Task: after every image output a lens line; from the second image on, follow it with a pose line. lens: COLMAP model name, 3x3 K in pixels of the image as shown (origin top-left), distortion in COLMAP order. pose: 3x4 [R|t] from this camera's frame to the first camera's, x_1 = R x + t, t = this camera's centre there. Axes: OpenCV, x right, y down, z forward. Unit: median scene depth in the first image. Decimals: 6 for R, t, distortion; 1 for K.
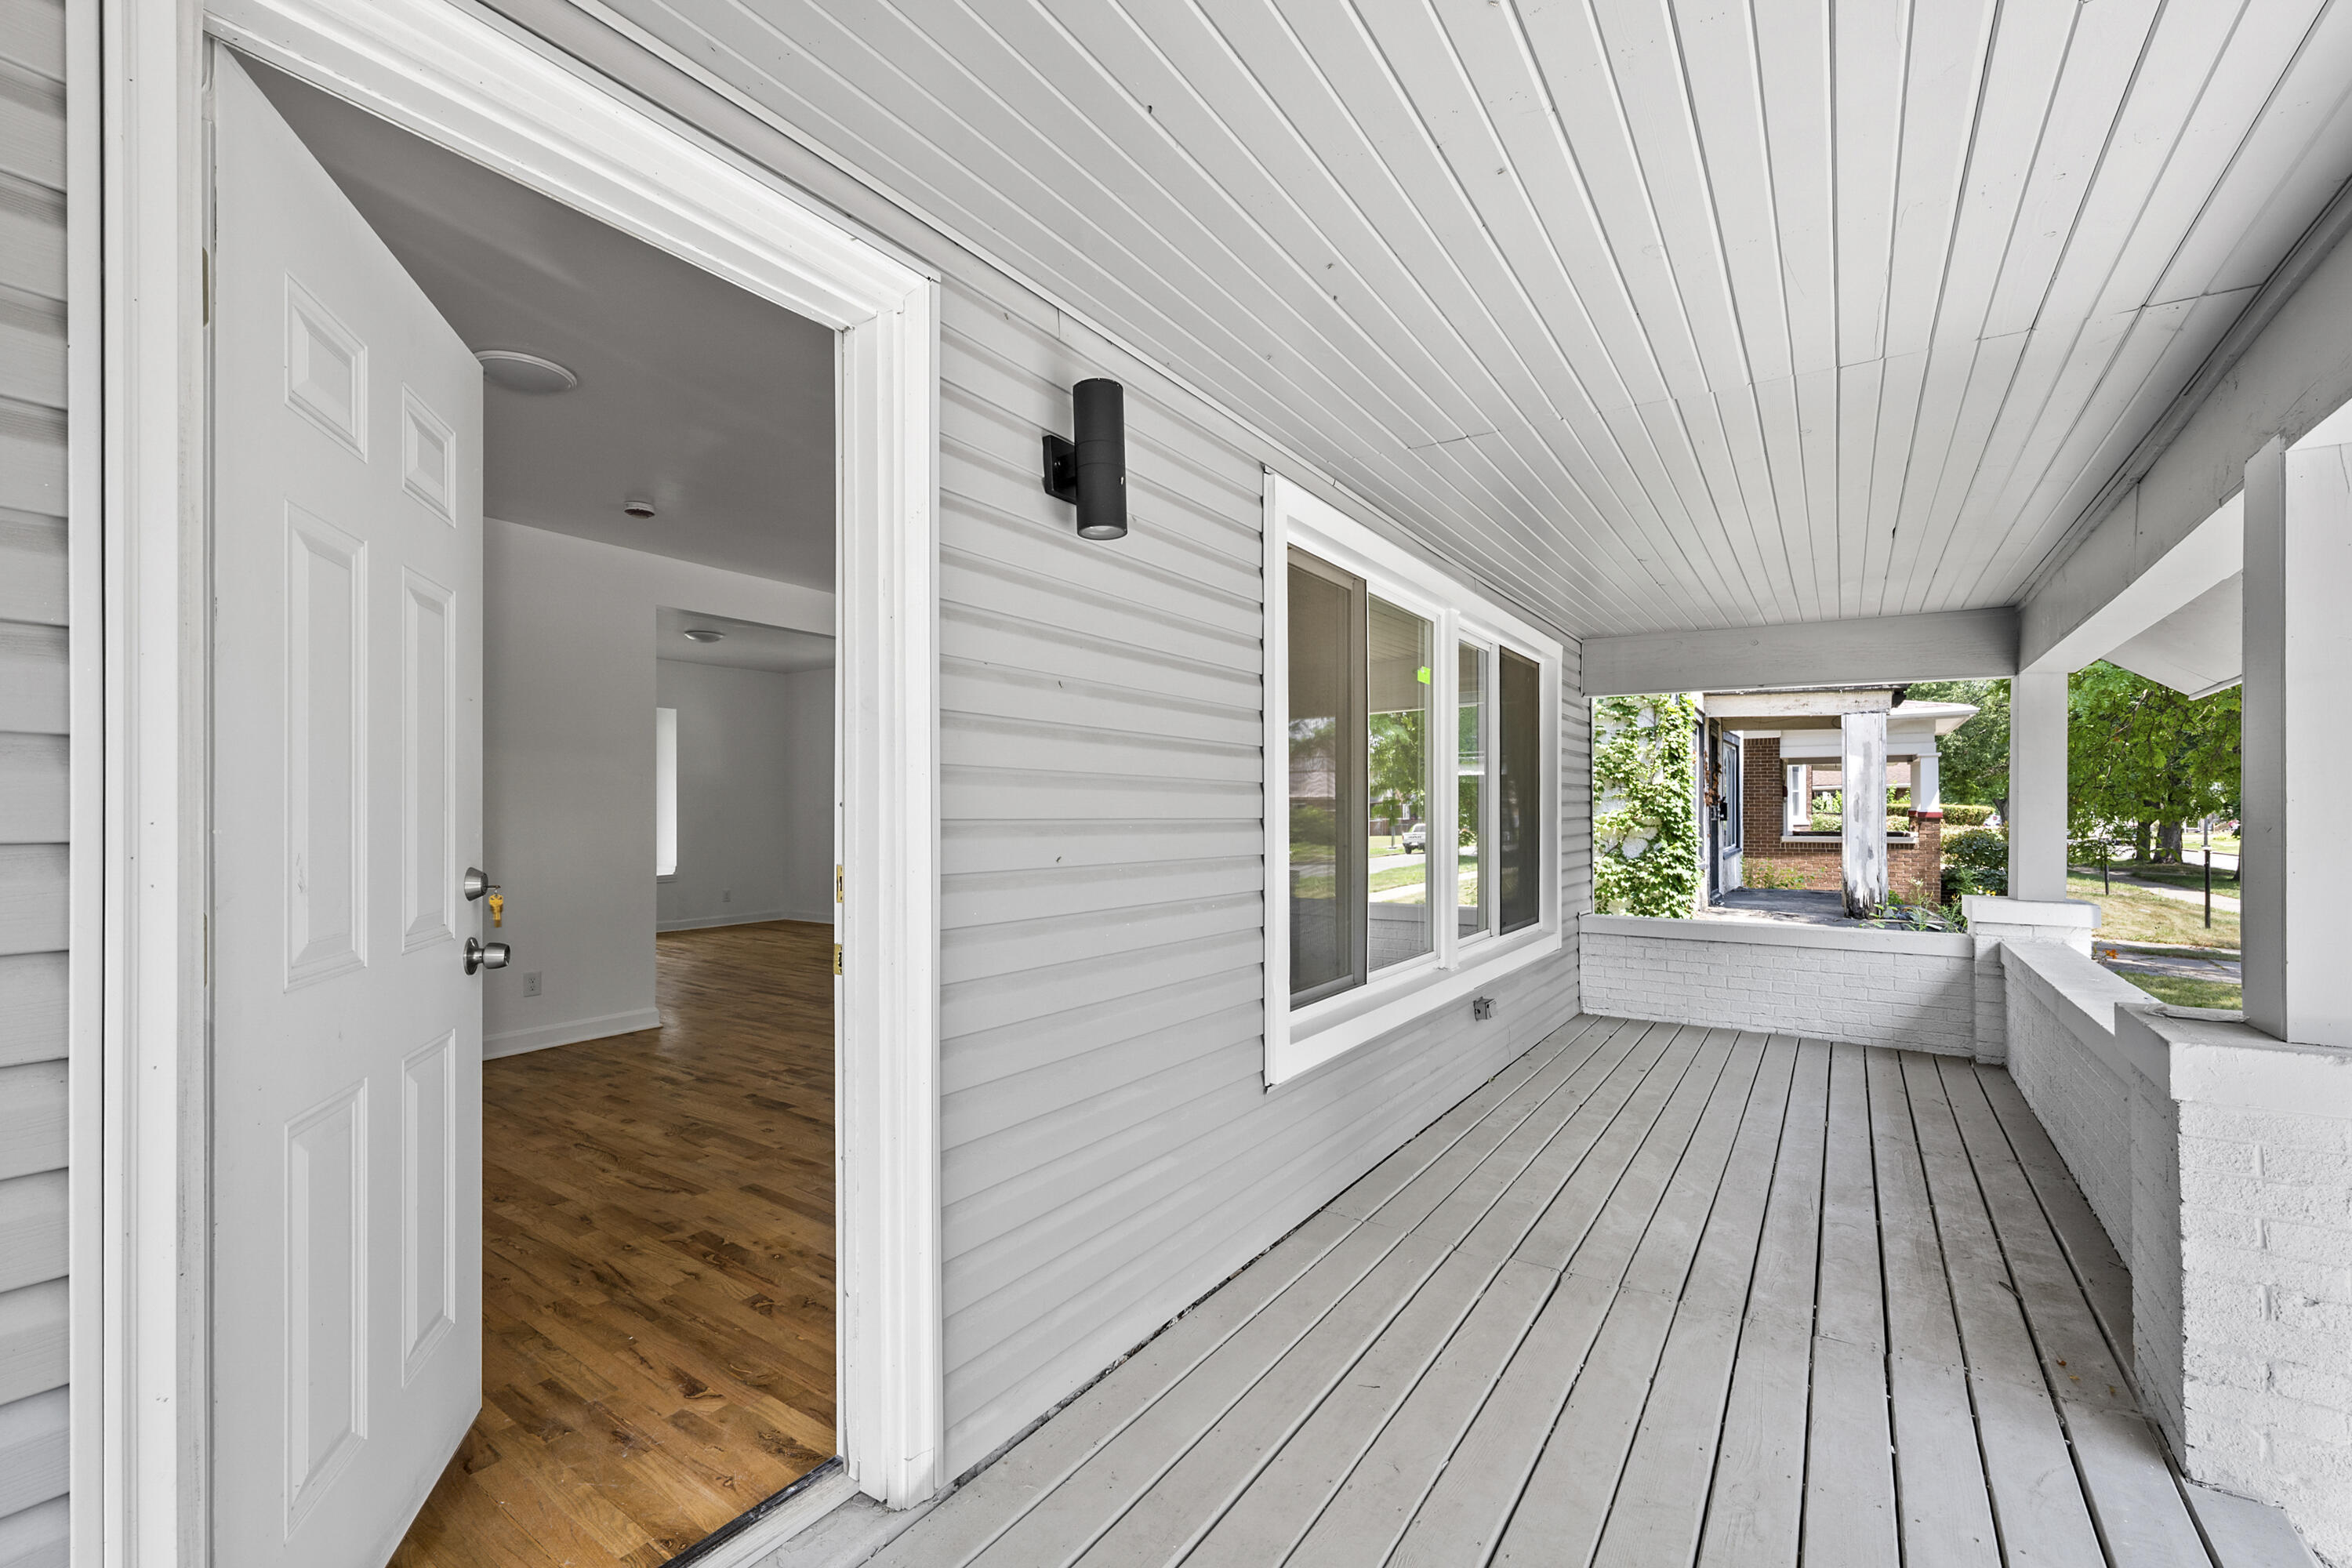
lens RADIAL K [[978.9, 0, 1182.3], [0, 978.9, 811.2], [0, 0, 1]] dist [-0.001126, 0.000526]
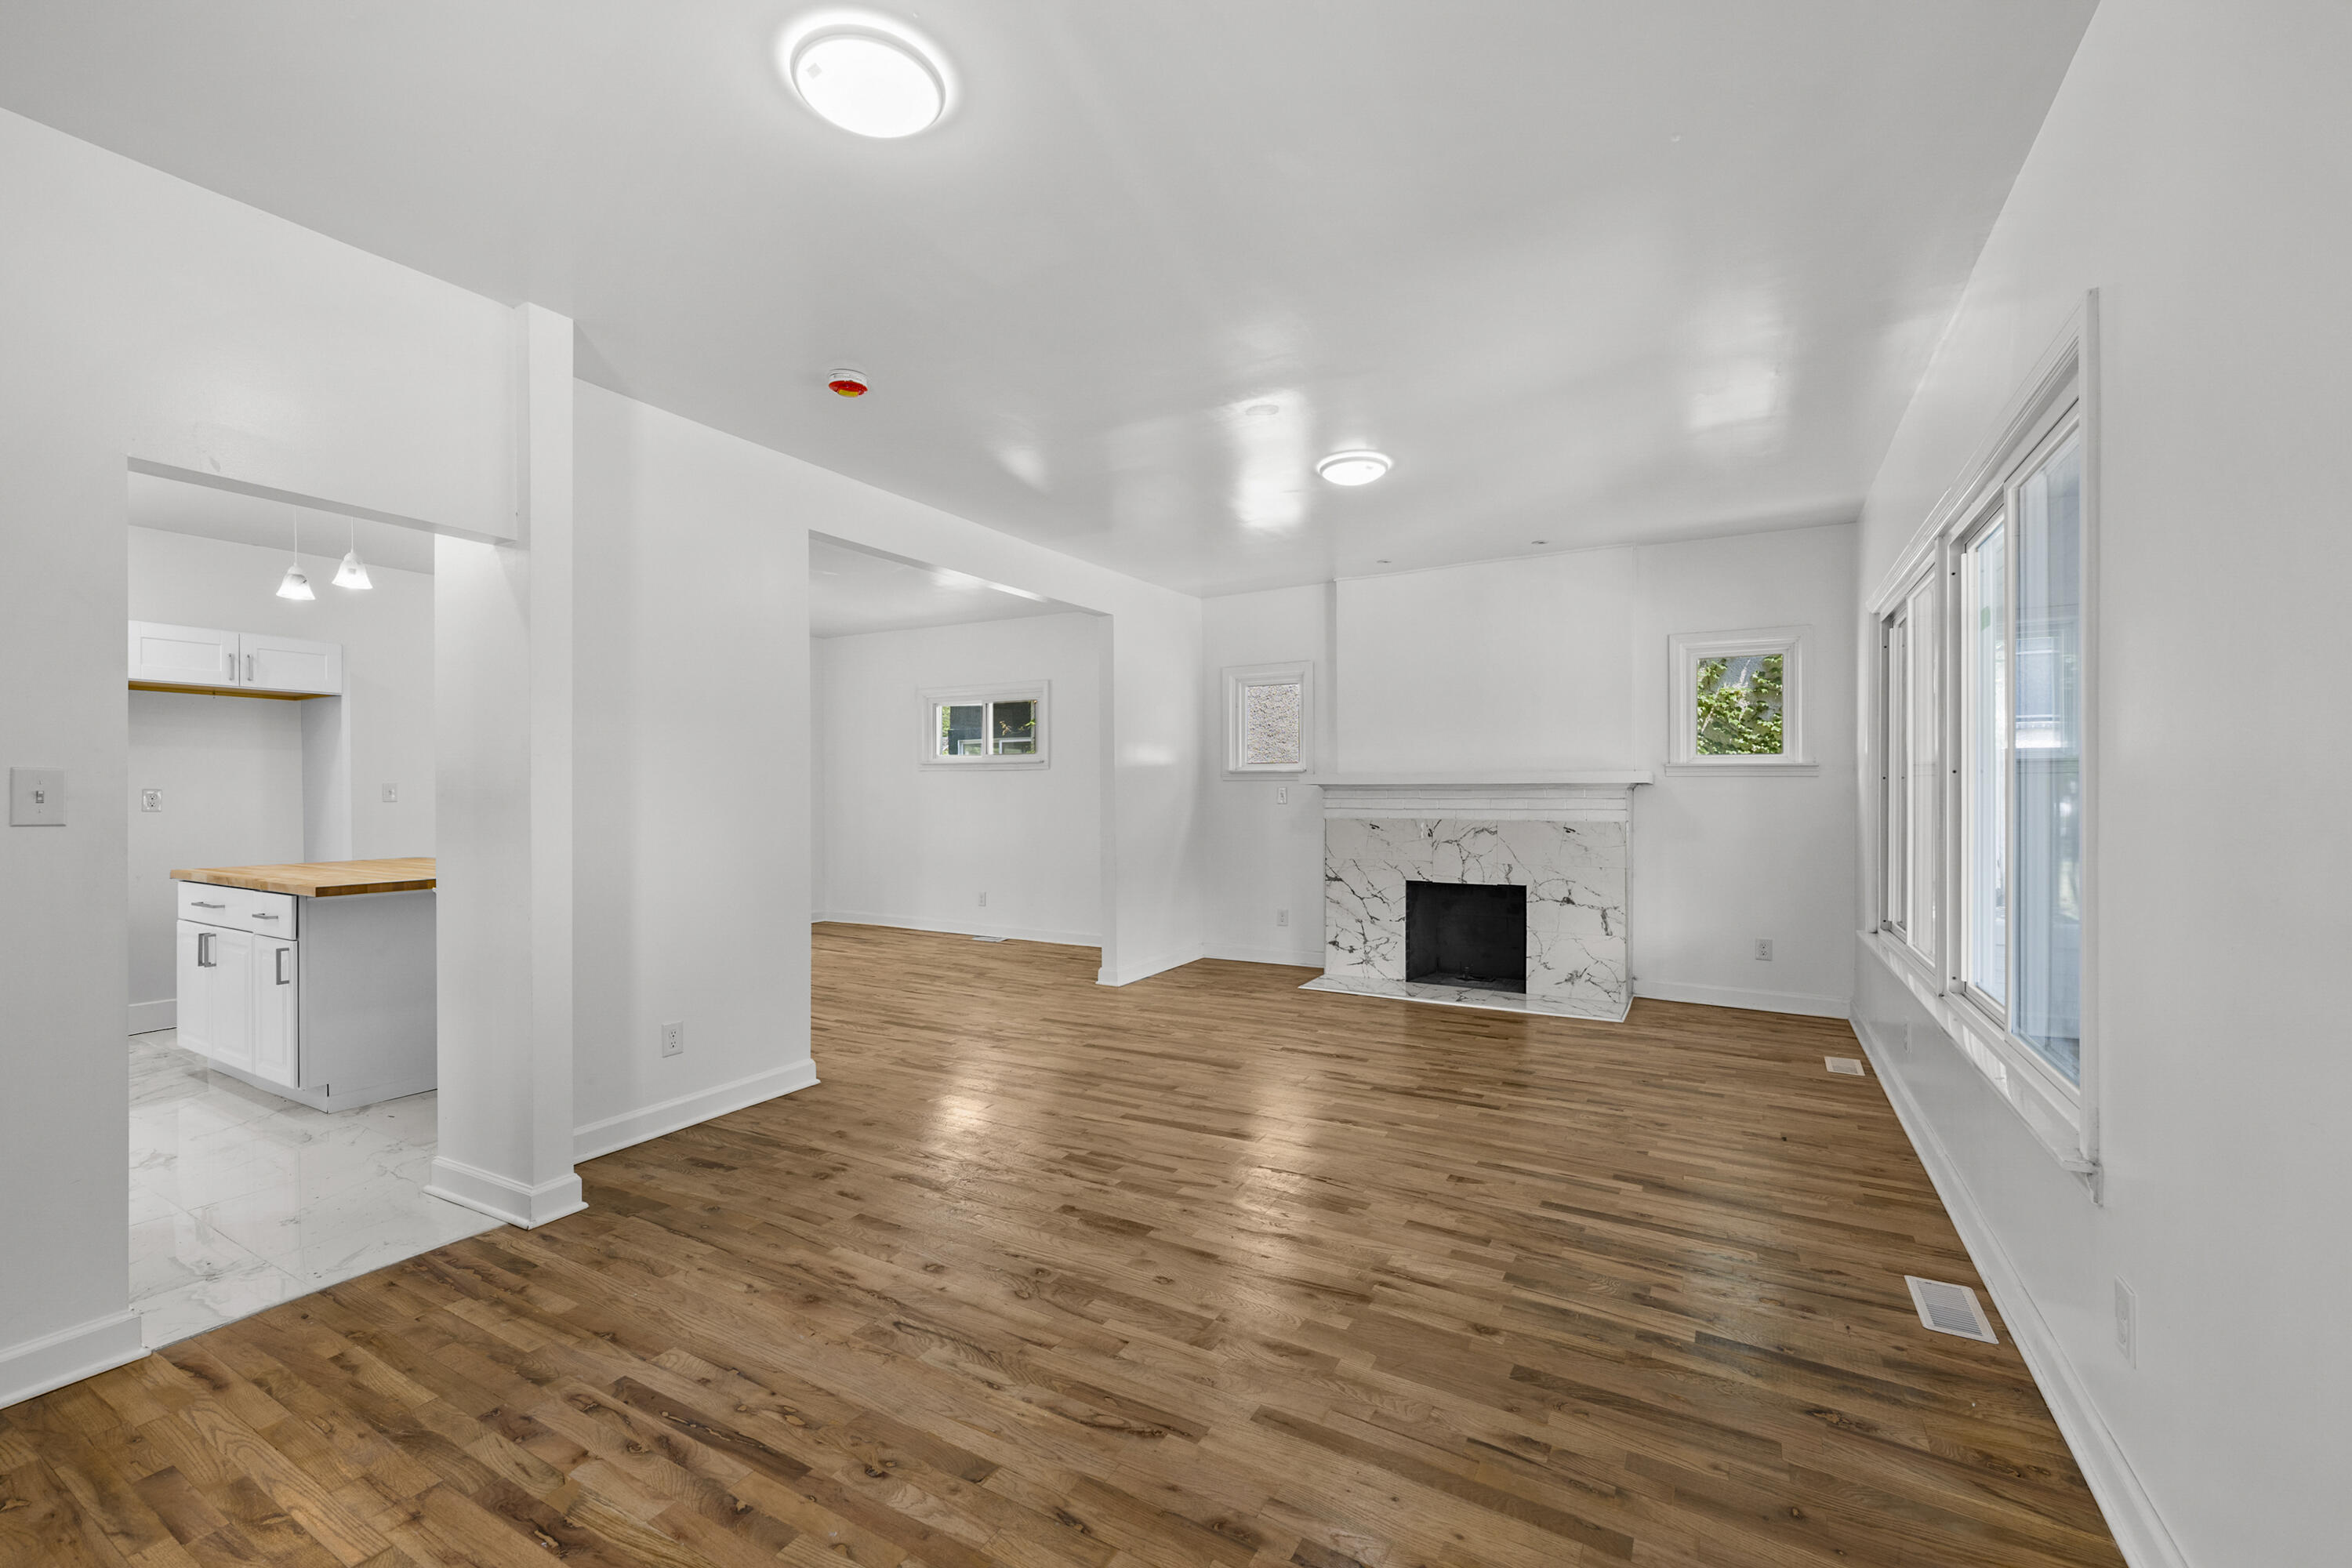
lens RADIAL K [[978.9, 0, 1172.8], [0, 978.9, 791.9], [0, 0, 1]] dist [-0.001126, 0.000526]
pose [[0.997450, -0.004850, 0.071207, -0.447610], [0.004786, 0.999988, 0.001072, -0.008164], [-0.071211, -0.000728, 0.997461, 0.321315]]
